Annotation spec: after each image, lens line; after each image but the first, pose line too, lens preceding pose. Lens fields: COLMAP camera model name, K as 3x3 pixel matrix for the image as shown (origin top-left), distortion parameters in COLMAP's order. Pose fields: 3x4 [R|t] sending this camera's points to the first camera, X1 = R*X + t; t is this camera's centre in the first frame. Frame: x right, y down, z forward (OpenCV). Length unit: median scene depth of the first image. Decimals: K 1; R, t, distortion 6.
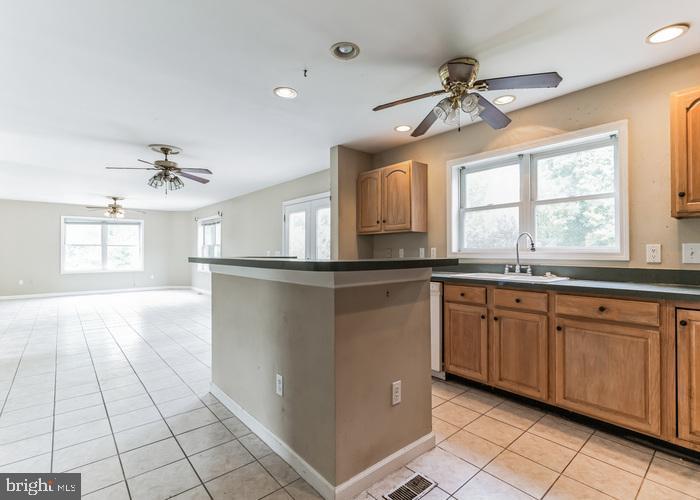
lens RADIAL K [[334.2, 0, 350.0], [0, 334.2, 250.0], [0, 0, 1]] dist [-0.001437, 0.000210]
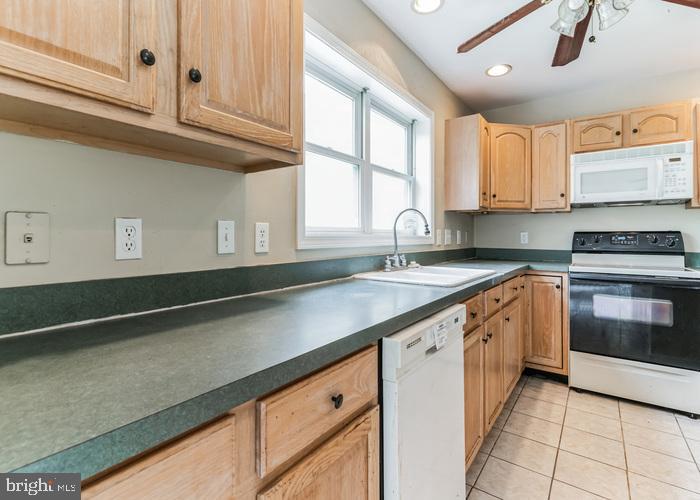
lens RADIAL K [[340.3, 0, 349.0], [0, 340.3, 232.1], [0, 0, 1]] dist [0.000682, 0.000438]
pose [[-0.222704, 0.006213, 0.974866, -0.140851], [-0.015324, 0.999834, -0.009873, 0.007533], [-0.974766, -0.017138, -0.222571, 1.211830]]
